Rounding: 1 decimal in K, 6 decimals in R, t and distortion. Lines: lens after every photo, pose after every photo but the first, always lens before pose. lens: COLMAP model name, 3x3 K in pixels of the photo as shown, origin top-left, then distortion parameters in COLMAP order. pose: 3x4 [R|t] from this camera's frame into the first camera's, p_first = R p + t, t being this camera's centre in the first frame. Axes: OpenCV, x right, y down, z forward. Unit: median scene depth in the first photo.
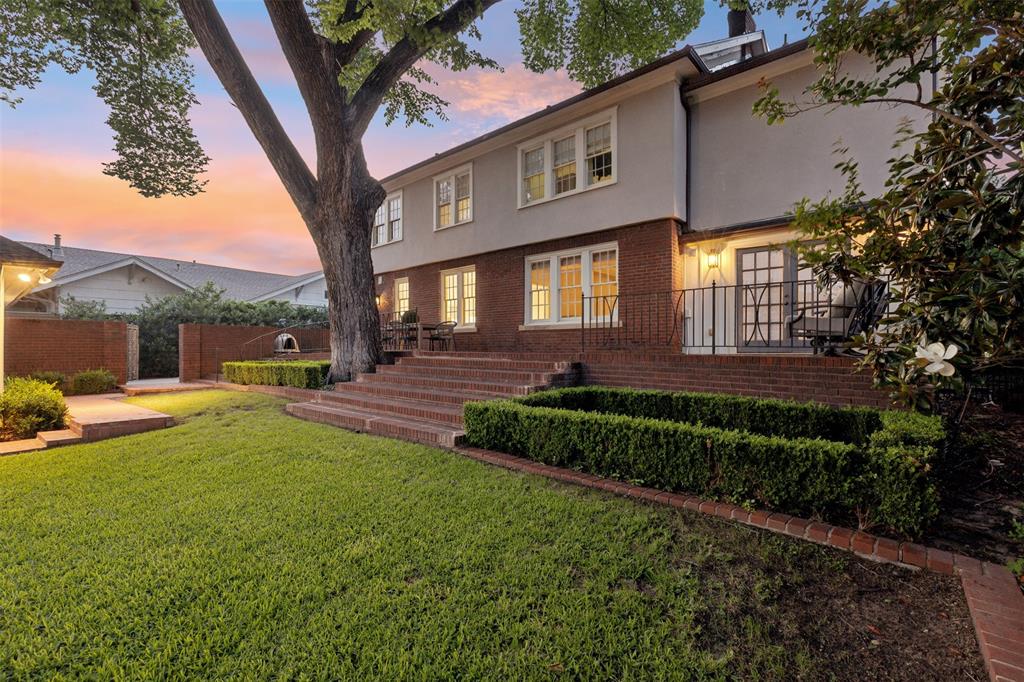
lens RADIAL K [[469.1, 0, 512.0], [0, 469.1, 341.0], [0, 0, 1]] dist [0.001195, 0.000163]
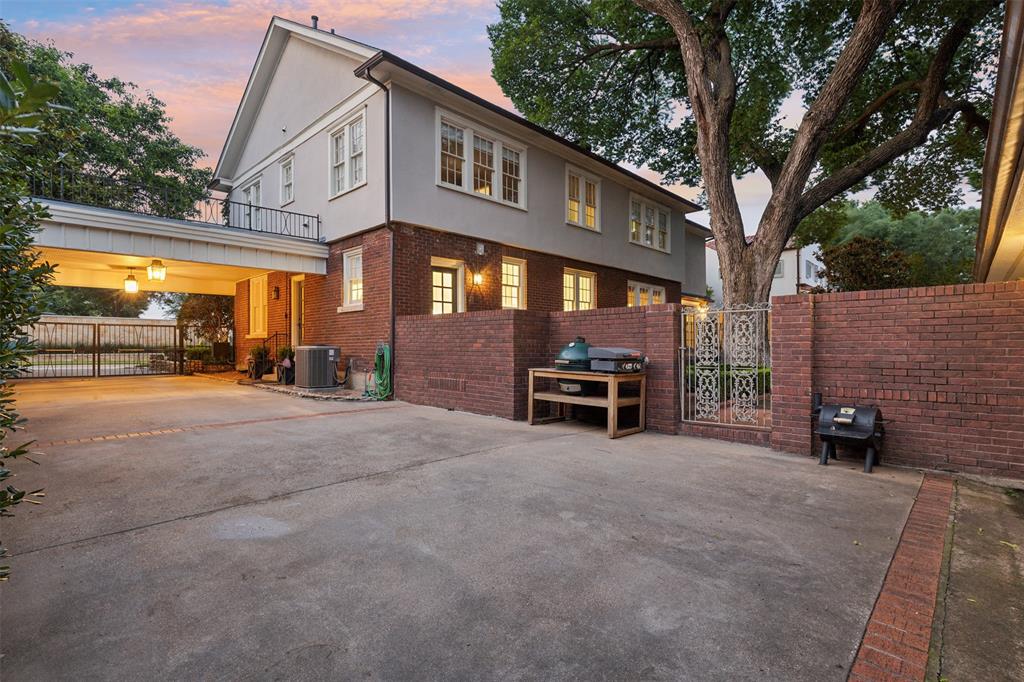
lens RADIAL K [[483.8, 0, 512.0], [0, 483.8, 341.0], [0, 0, 1]] dist [-0.003318, -0.000375]
pose [[0.052812, 0.008328, 0.998570, -1.438614], [-0.029692, 0.999536, -0.006766, 0.004980], [-0.998163, -0.029292, 0.053035, 1.374163]]
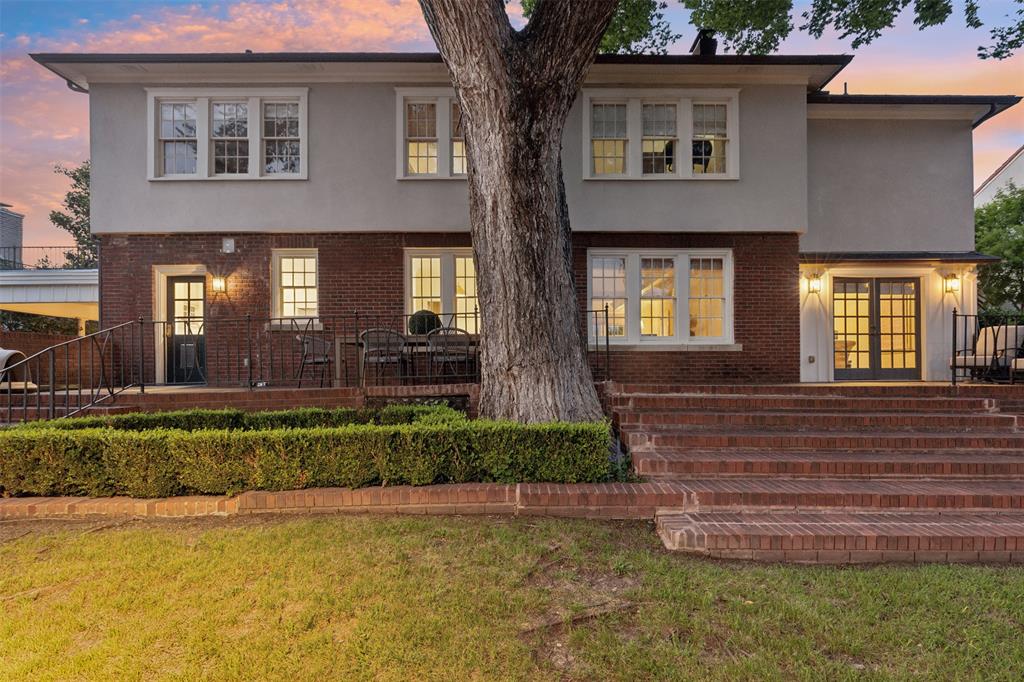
lens RADIAL K [[478.5, 0, 526.5], [0, 478.5, 368.3], [0, 0, 1]] dist [-0.003655, 0.000029]
pose [[0.732166, 0.000091, 0.681126, -0.598607], [-0.007911, 0.999934, 0.008369, -0.002199], [-0.681080, -0.011516, 0.732118, 0.585035]]
